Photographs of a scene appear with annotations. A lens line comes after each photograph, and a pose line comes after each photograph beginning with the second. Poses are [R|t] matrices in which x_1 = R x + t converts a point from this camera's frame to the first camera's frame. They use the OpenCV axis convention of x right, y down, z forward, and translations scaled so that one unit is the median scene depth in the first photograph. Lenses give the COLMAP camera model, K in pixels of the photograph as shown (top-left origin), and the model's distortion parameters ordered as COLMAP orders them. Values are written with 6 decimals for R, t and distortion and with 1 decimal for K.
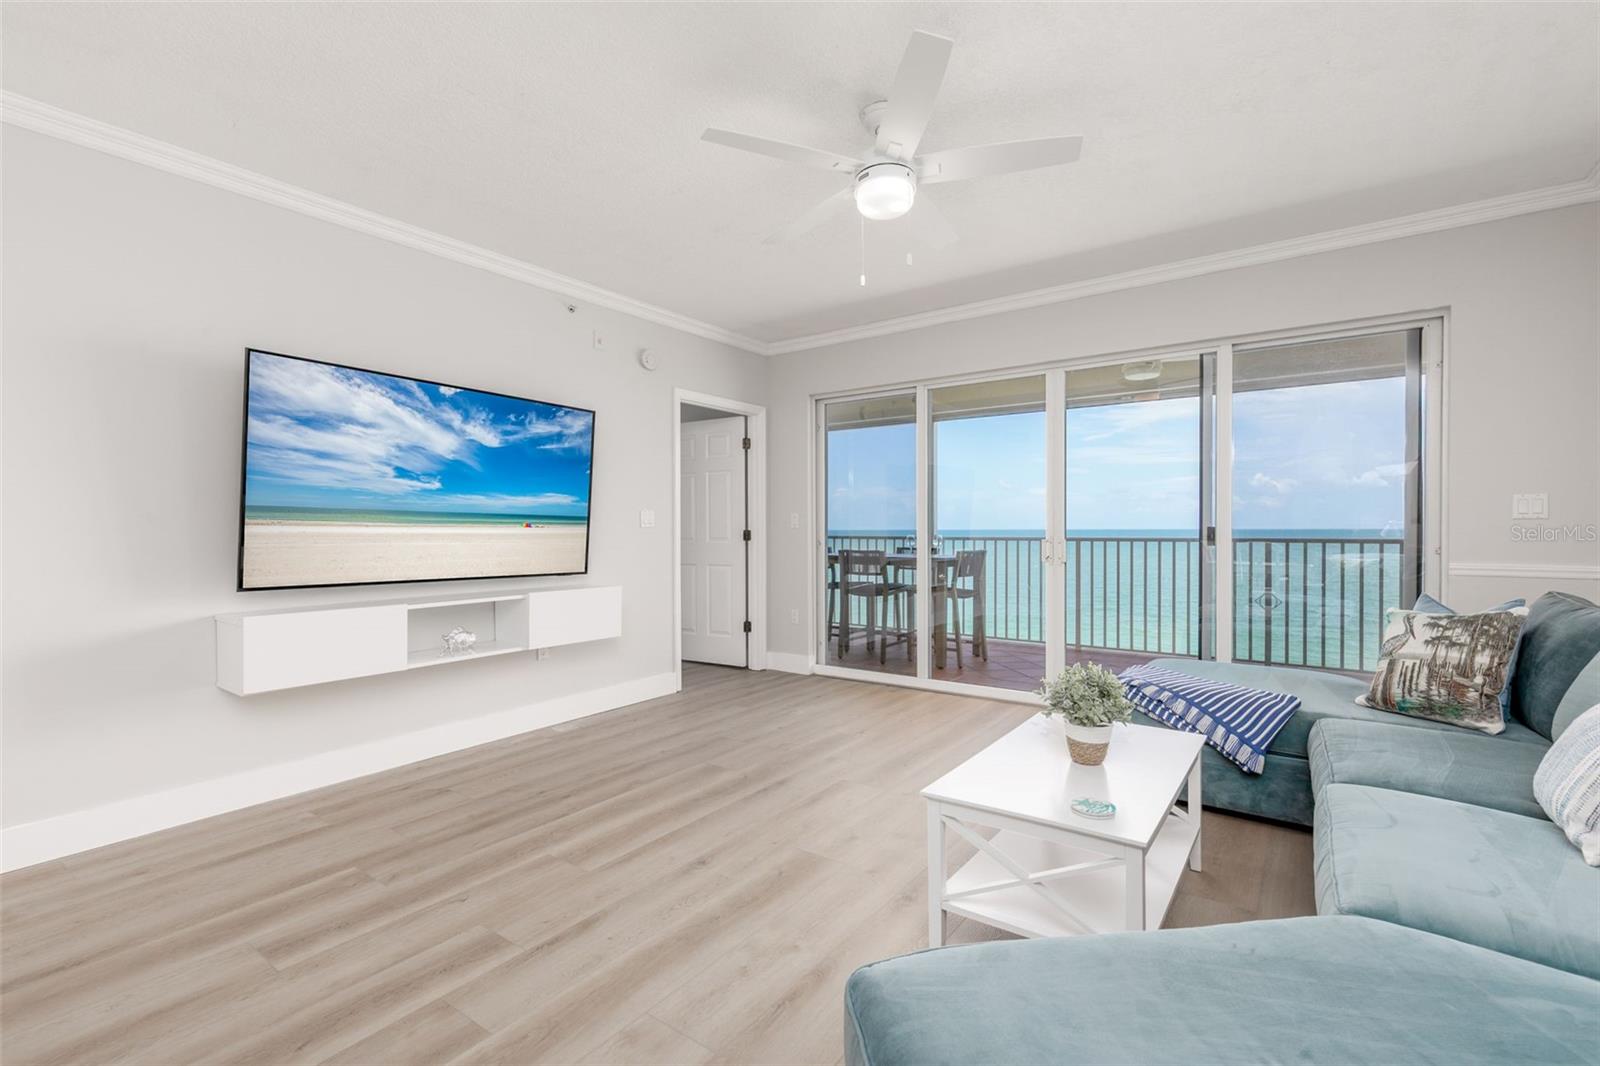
lens RADIAL K [[728.7, 0, 803.3], [0, 728.7, 533.2], [0, 0, 1]] dist [0.004877, -0.000546]
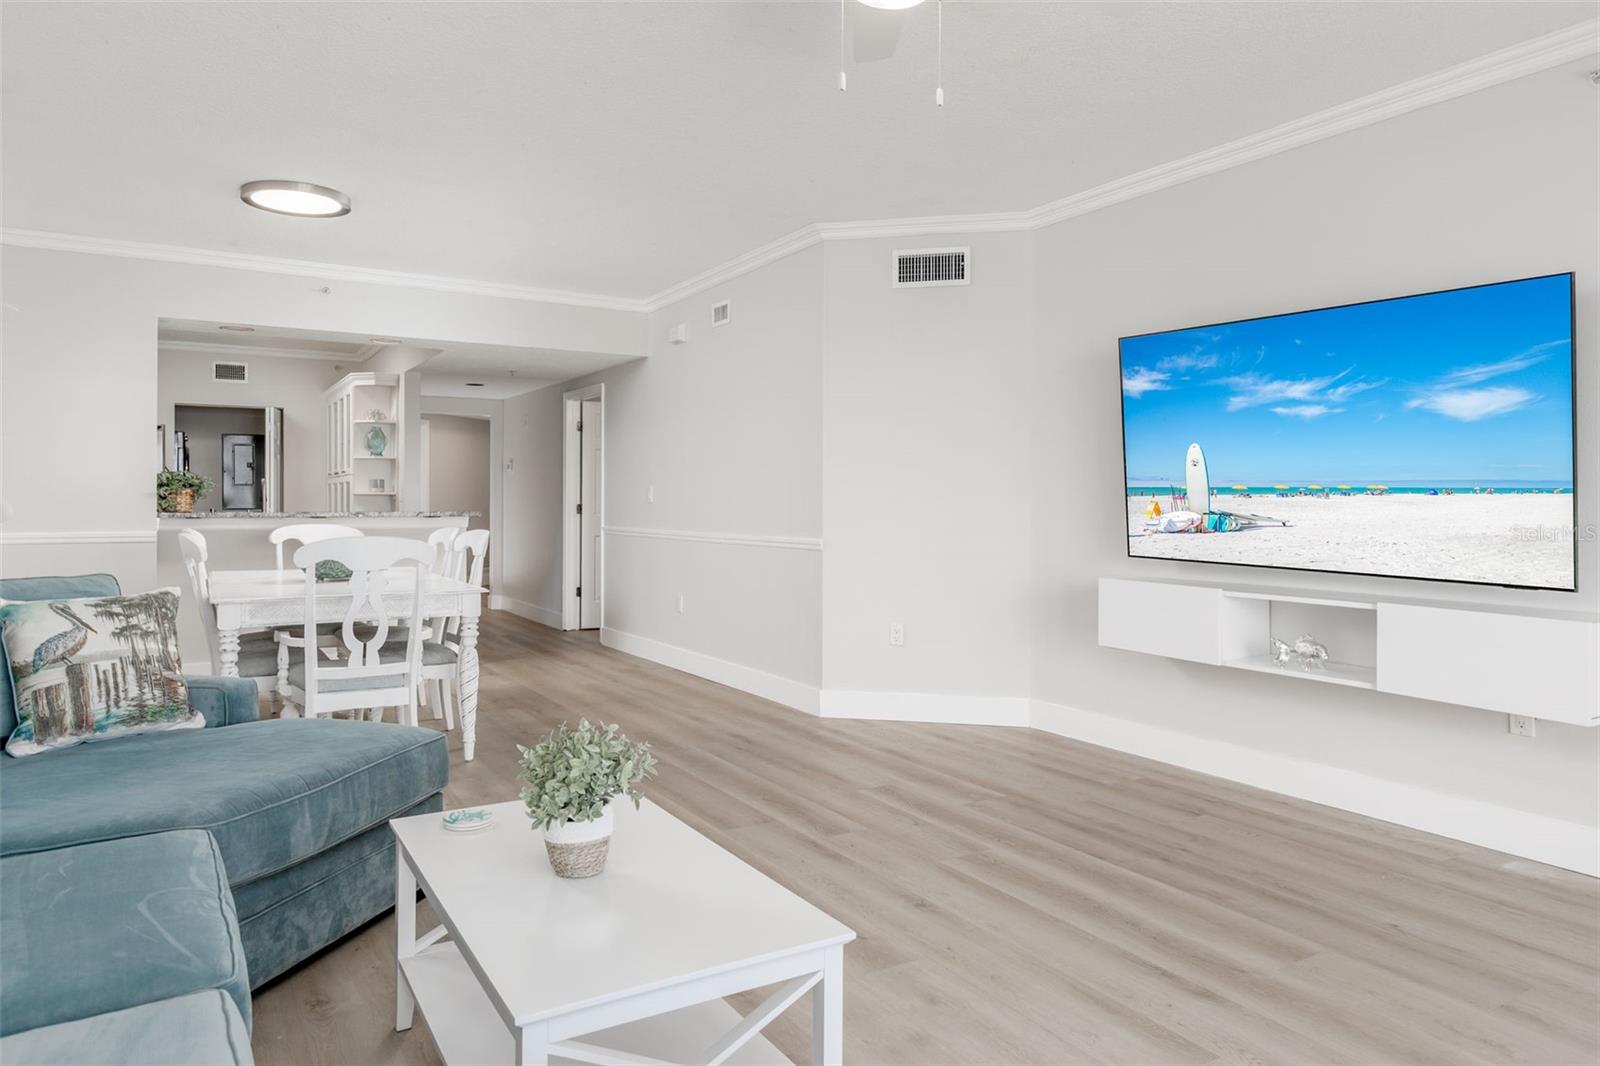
lens RADIAL K [[1025.9, 0, 799.8], [0, 1025.9, 519.4], [0, 0, 1]] dist [0.007243, -0.000423]
pose [[-0.399380, 0.021105, -0.916542, 0.768586], [-0.008721, 0.999602, 0.026817, -0.013041], [0.916744, 0.018704, -0.399037, 1.048647]]
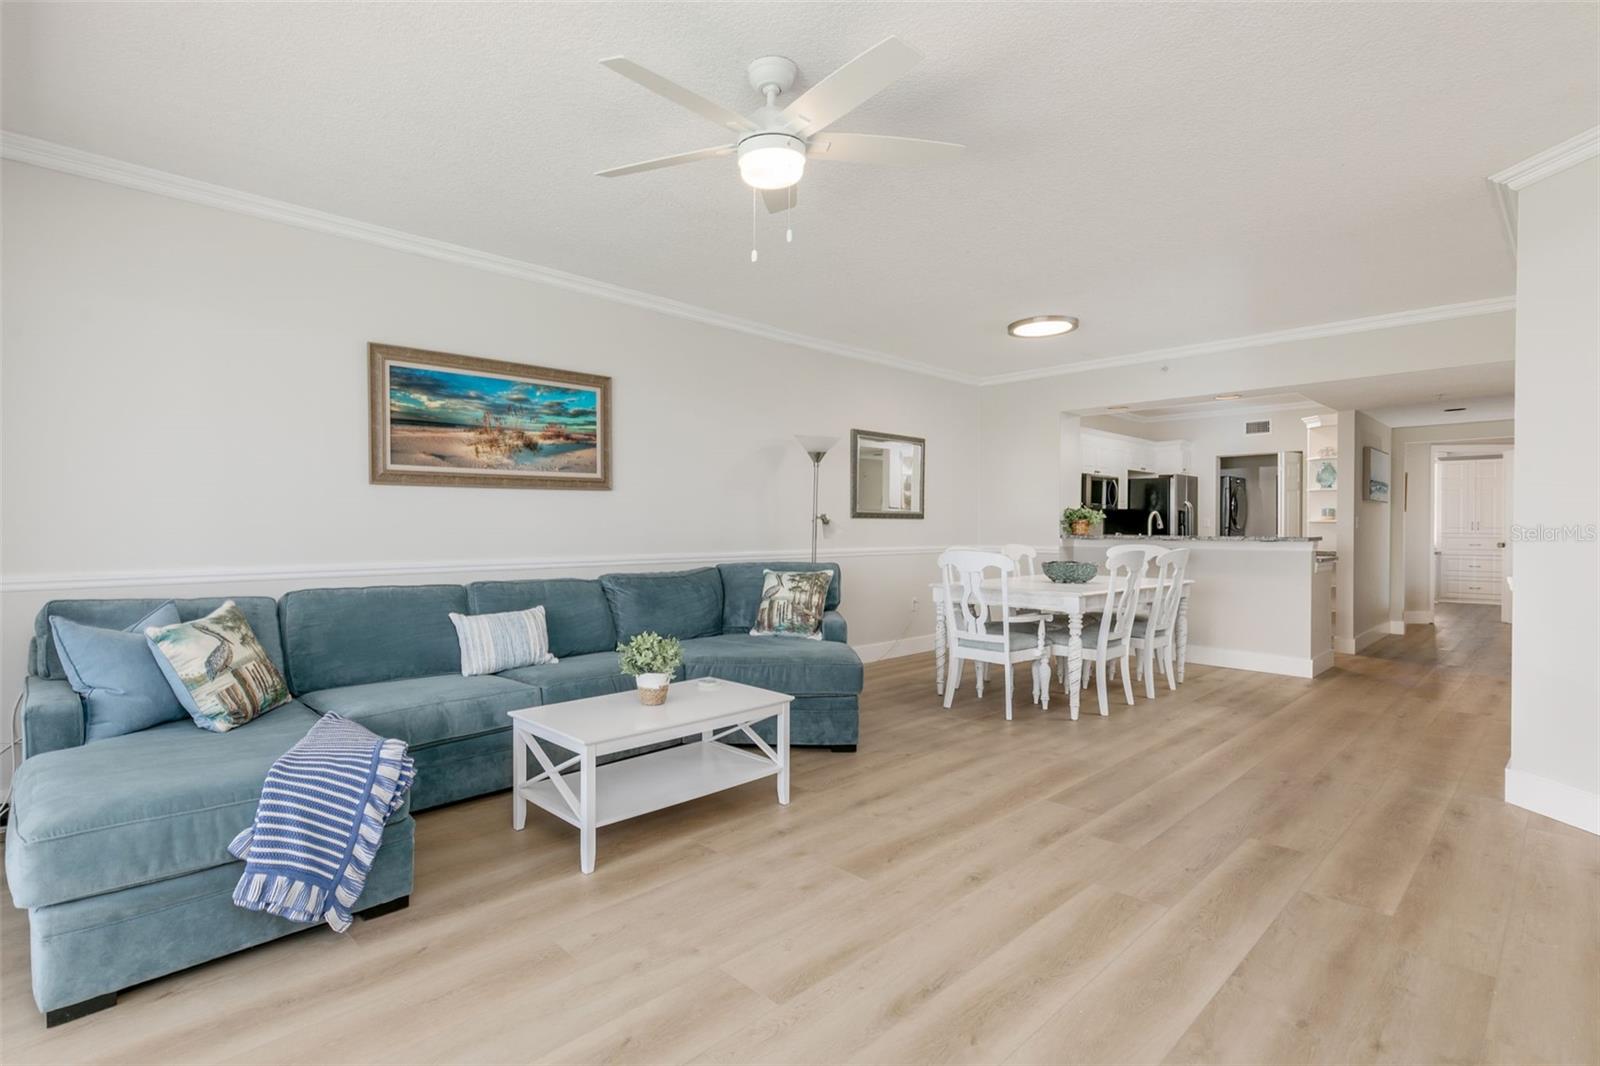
lens RADIAL K [[768.4, 0, 732.7], [0, 768.4, 552.8], [0, 0, 1]] dist [0.002181, 0.000055]
pose [[-0.977672, -0.000847, 0.210137, -0.032467], [0.008096, 0.999098, 0.041695, -0.014272], [-0.209982, 0.042465, -0.976783, 1.599604]]
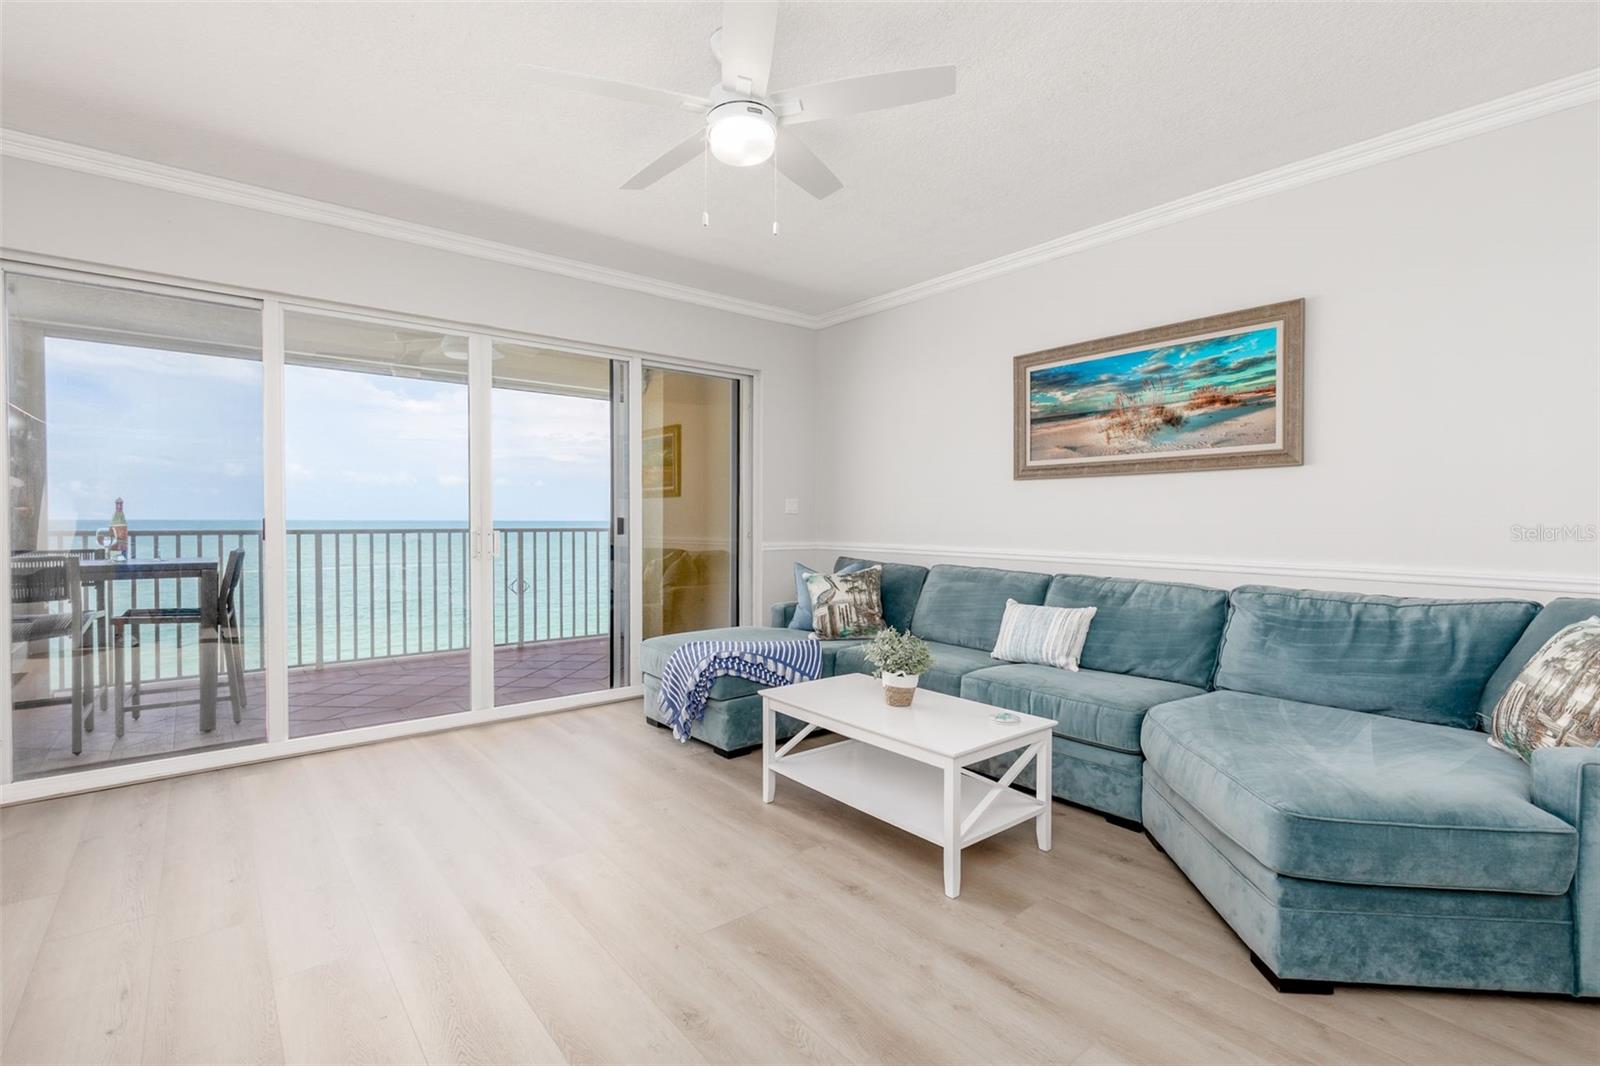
lens RADIAL K [[728.7, 0, 809.7], [0, 728.7, 547.5], [0, 0, 1]] dist [0.004877, -0.000546]
pose [[0.250200, -0.034276, 0.967587, -0.587118], [0.003102, 0.999396, 0.034600, -0.001527], [-0.968189, -0.005655, 0.250155, 0.574560]]
